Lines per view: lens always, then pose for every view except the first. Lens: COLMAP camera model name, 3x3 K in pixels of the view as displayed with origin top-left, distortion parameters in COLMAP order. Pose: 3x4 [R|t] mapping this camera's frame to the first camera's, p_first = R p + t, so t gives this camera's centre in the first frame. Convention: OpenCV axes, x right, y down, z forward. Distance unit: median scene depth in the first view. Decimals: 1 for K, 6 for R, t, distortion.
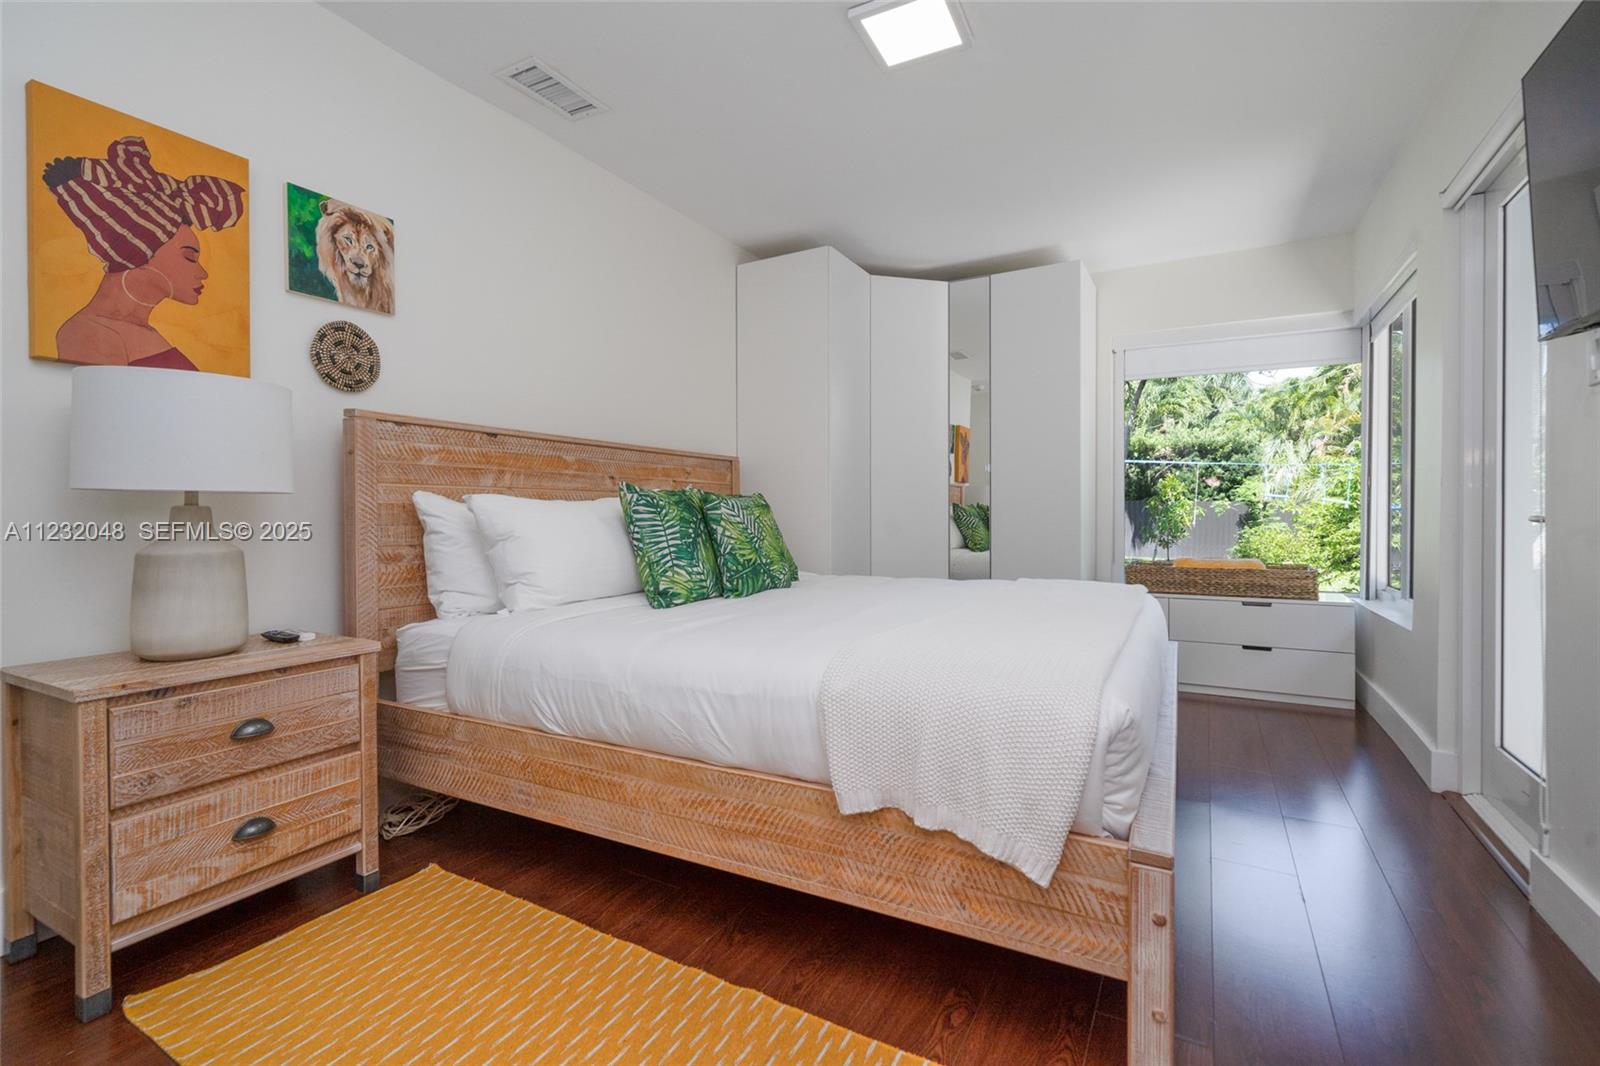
lens RADIAL K [[706.5, 0, 804.7], [0, 706.5, 523.7], [0, 0, 1]] dist [0.000331, 0.000899]
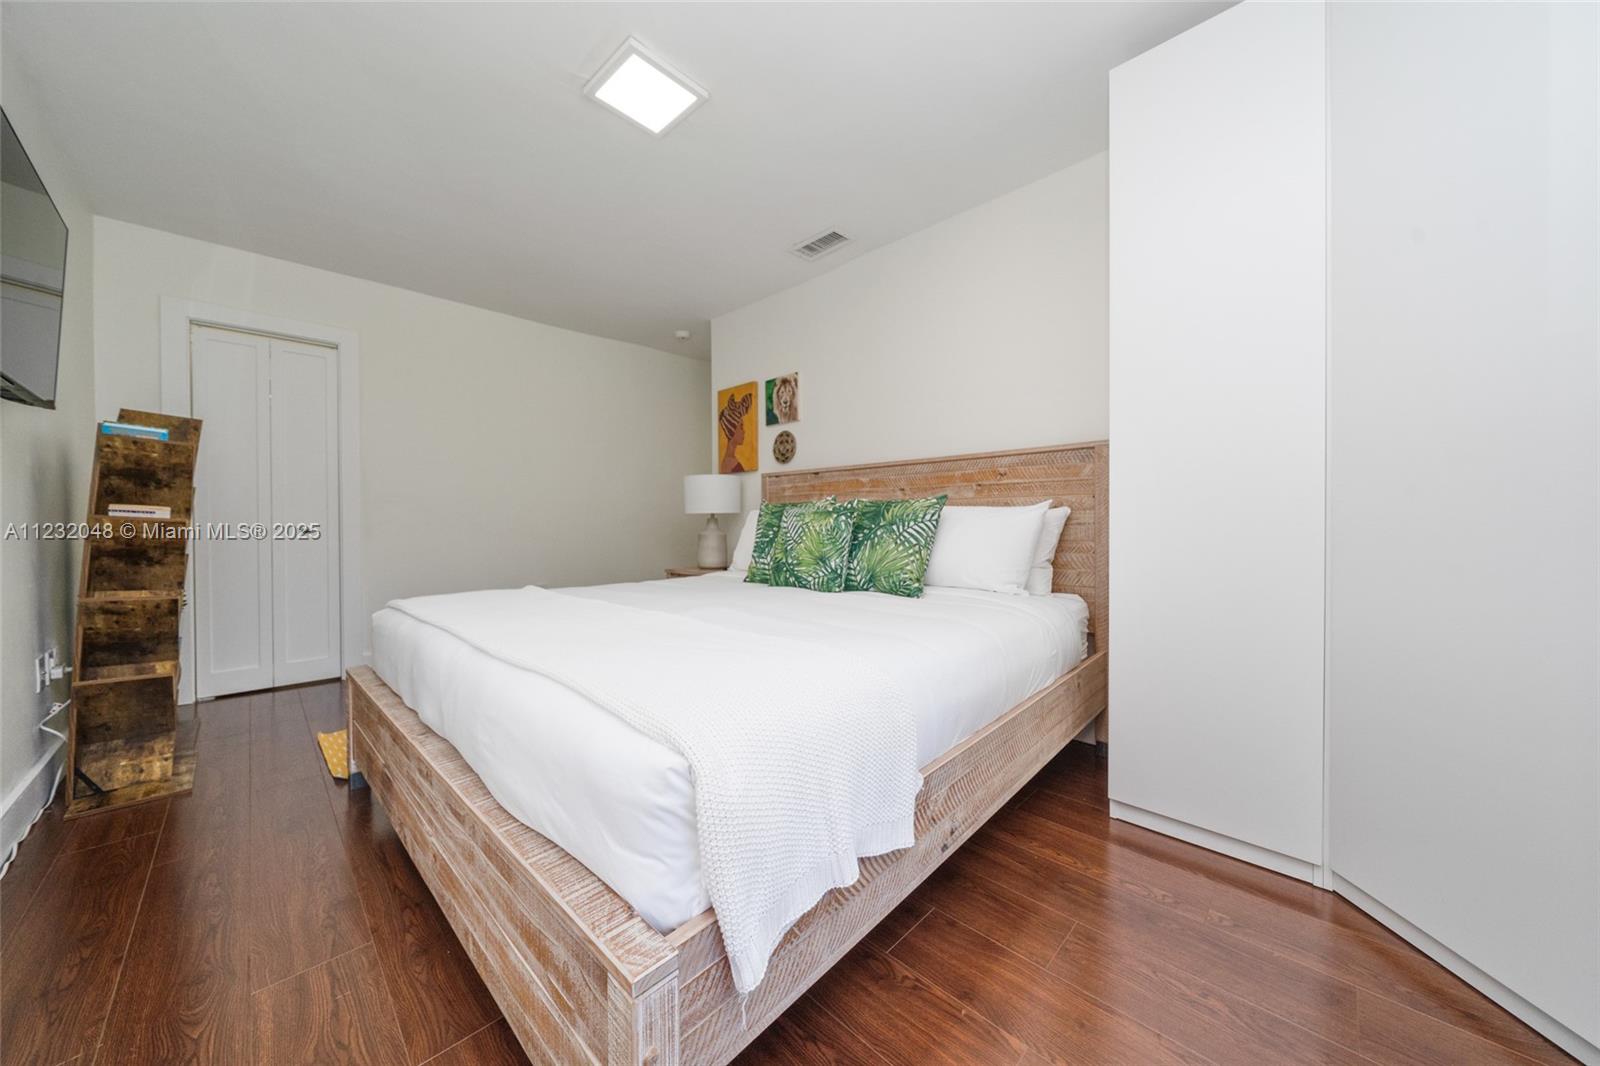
lens RADIAL K [[551.7, 0, 808.2], [0, 551.7, 522.2], [0, 0, 1]] dist [-0.004920, -0.000127]
pose [[-0.251165, 0.004859, -0.967932, 1.007727], [-0.004732, 0.999969, 0.006248, -0.020146], [0.967933, 0.006150, -0.251135, 1.571484]]
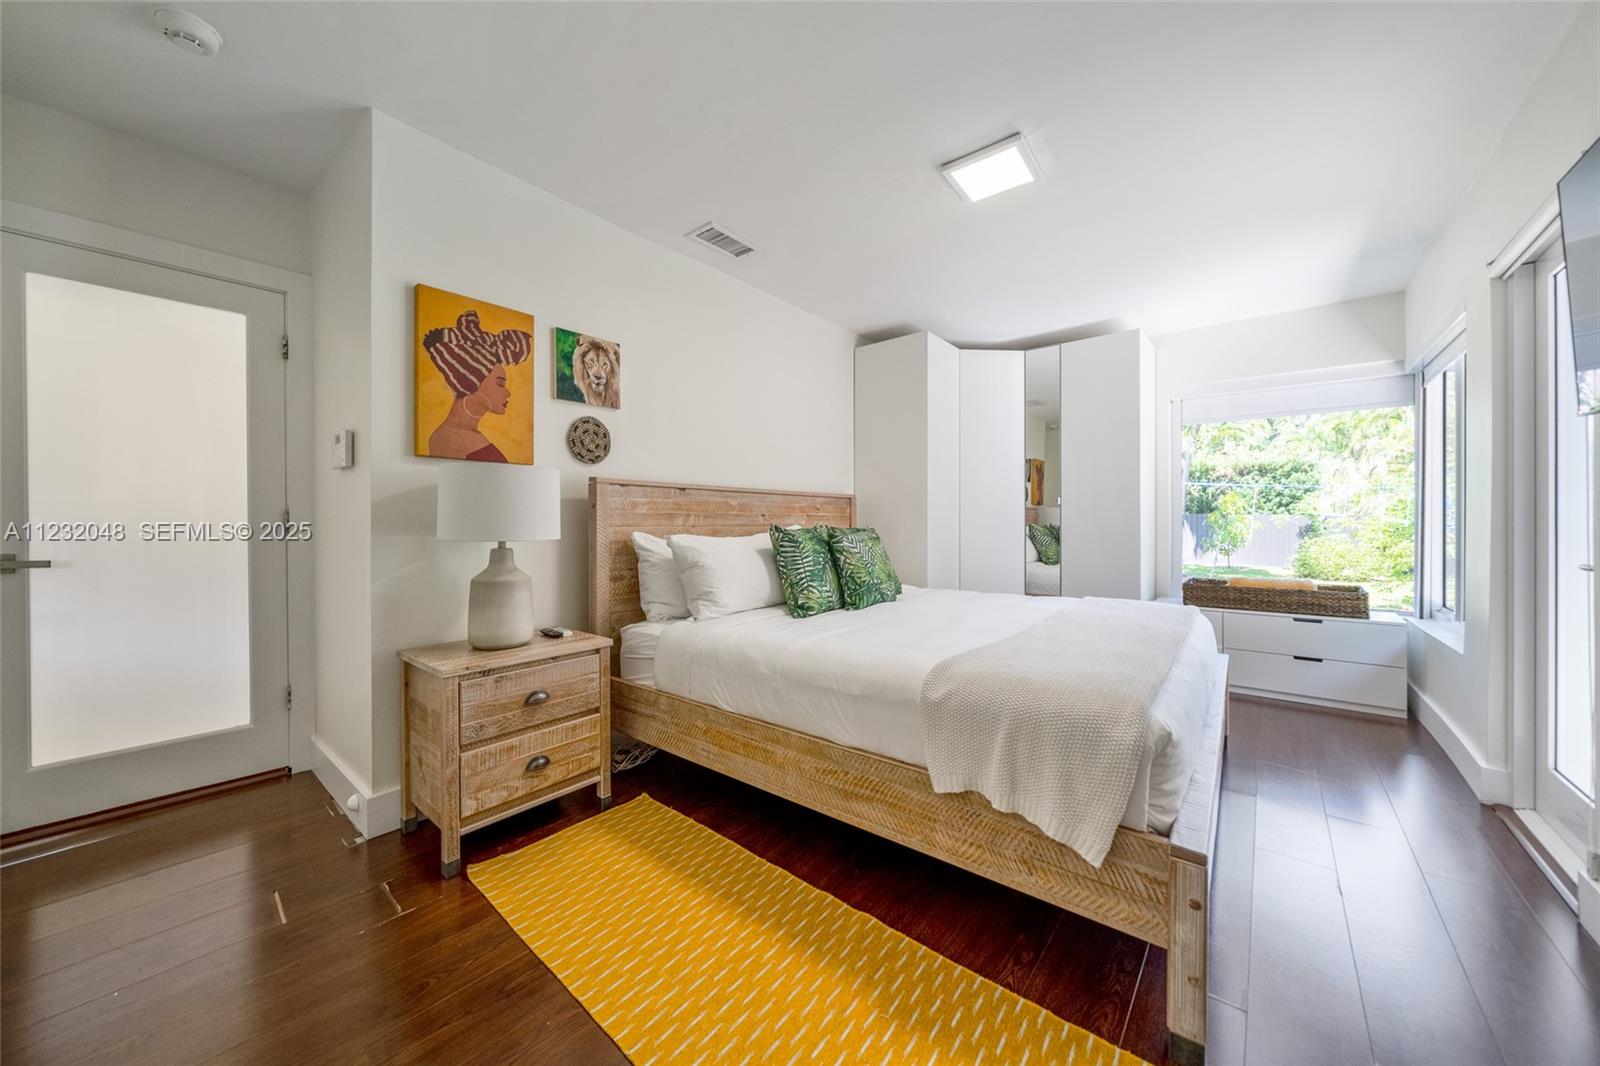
lens RADIAL K [[551.7, 0, 803.4], [0, 551.7, 526.4], [0, 0, 1]] dist [-0.004920, -0.000127]
pose [[0.983064, 0.002081, -0.183248, -0.001913], [-0.003313, 0.999974, -0.006419, -0.053867], [0.183230, 0.006917, 0.983046, -0.046942]]
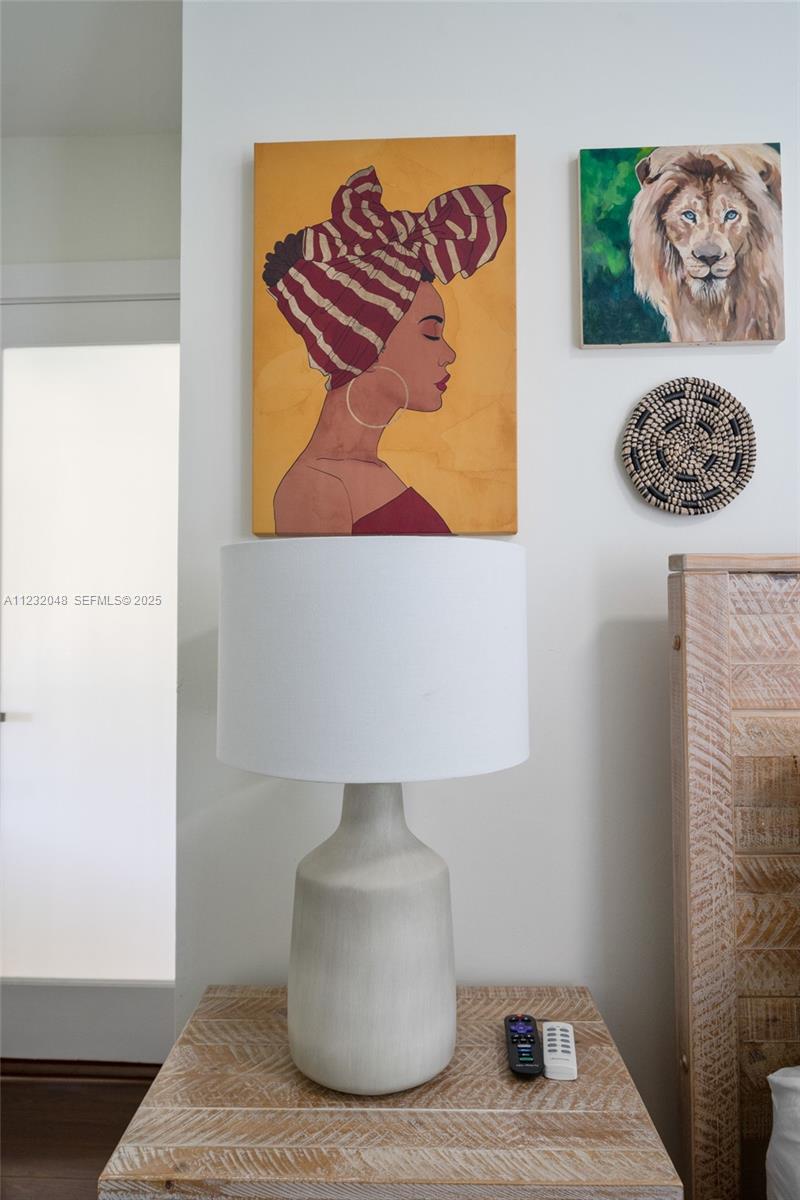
lens RADIAL K [[807.5, 0, 390.4], [0, 807.5, 597.4], [0, 0, 1]] dist [0.006414, -0.003109]
pose [[0.450784, -0.029776, -0.892136, -0.246615], [-0.009318, 0.999232, -0.038059, -0.111253], [0.892584, 0.025470, 0.450161, 0.584361]]
